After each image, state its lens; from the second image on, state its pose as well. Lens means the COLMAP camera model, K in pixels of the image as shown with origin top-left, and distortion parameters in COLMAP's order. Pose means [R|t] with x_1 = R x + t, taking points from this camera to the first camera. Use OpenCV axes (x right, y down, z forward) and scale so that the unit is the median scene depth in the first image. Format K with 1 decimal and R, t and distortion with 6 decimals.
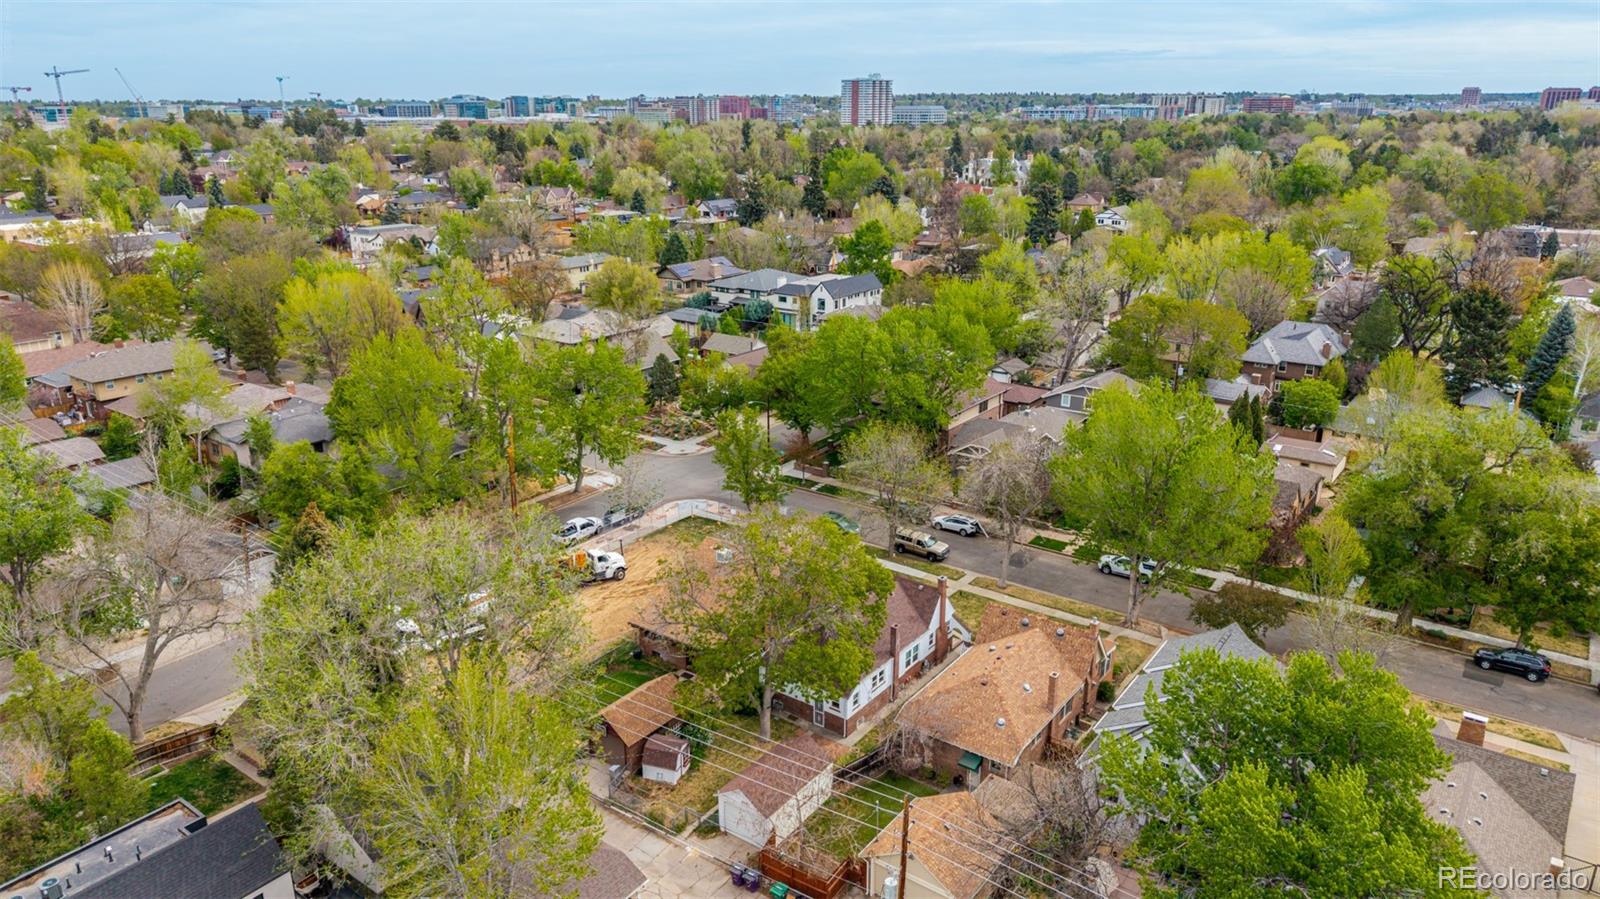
lens RADIAL K [[1064.1, 0, 801.2], [0, 1064.1, 452.0], [0, 0, 1]] dist [0.064250, -0.097651]
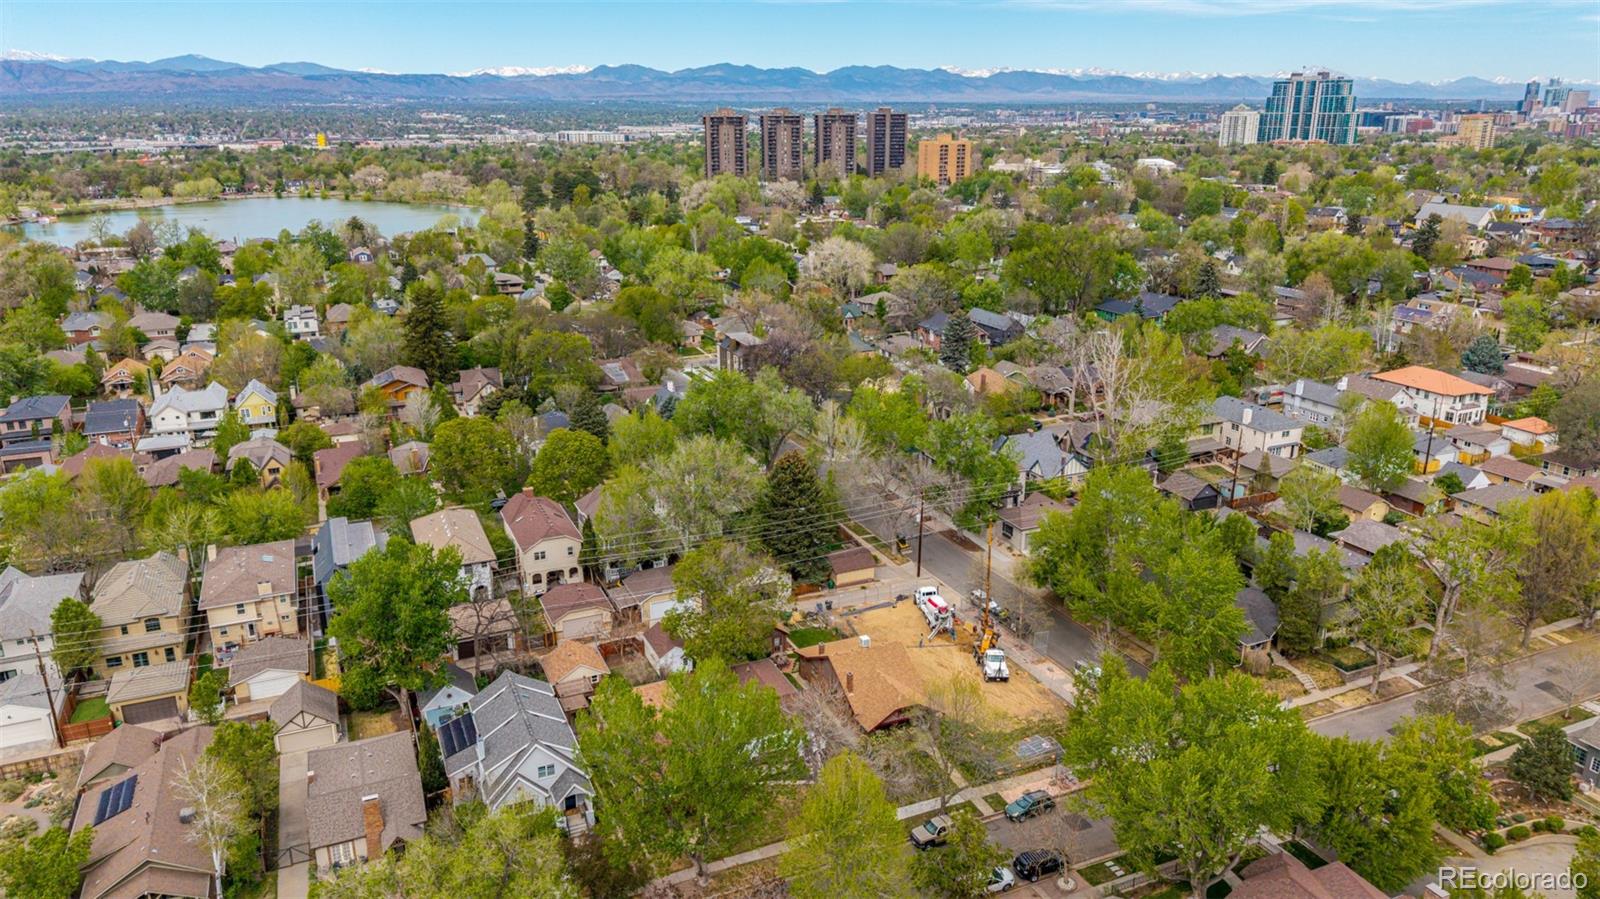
lens RADIAL K [[1087.0, 0, 796.6], [0, 1087.0, 469.3], [0, 0, 1]] dist [0.044266, -0.041623]
pose [[-0.503556, 0.278036, -0.818002, 0.787723], [-0.264541, 0.851707, 0.452342, -0.524738], [0.822466, 0.444174, -0.355330, 1.005936]]
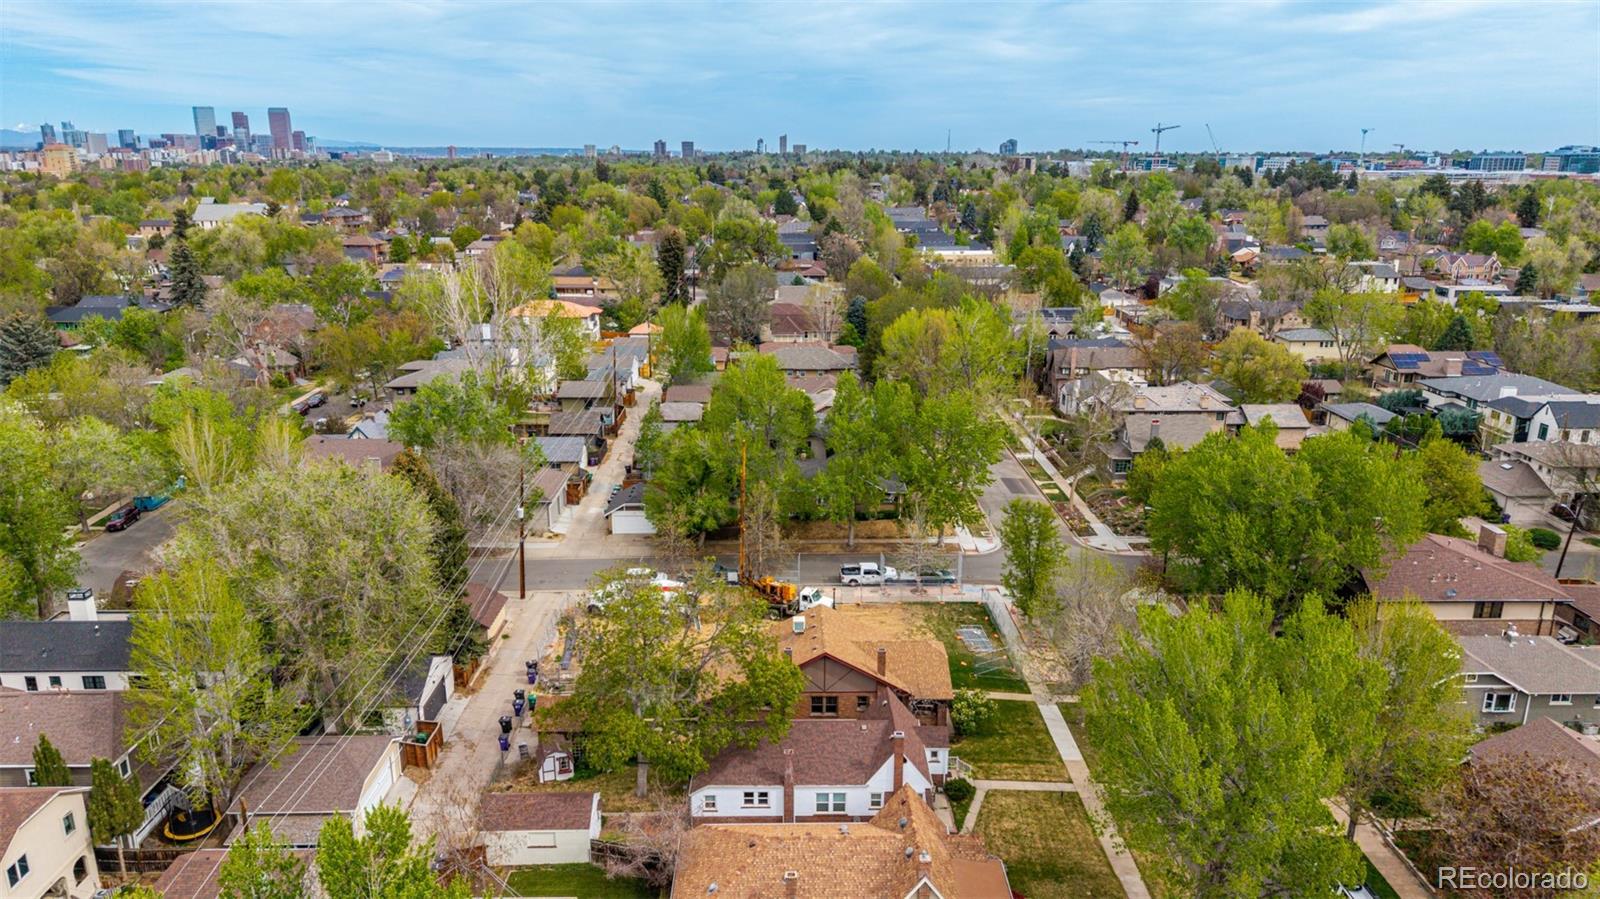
lens RADIAL K [[1059.3, 0, 798.5], [0, 1059.3, 468.8], [0, 0, 1]] dist [0.038522, -0.036644]
pose [[0.603312, 0.231843, -0.763062, 0.470440], [-0.253052, 0.963018, 0.092521, -0.094791], [0.756293, 0.137275, 0.639669, 0.283713]]
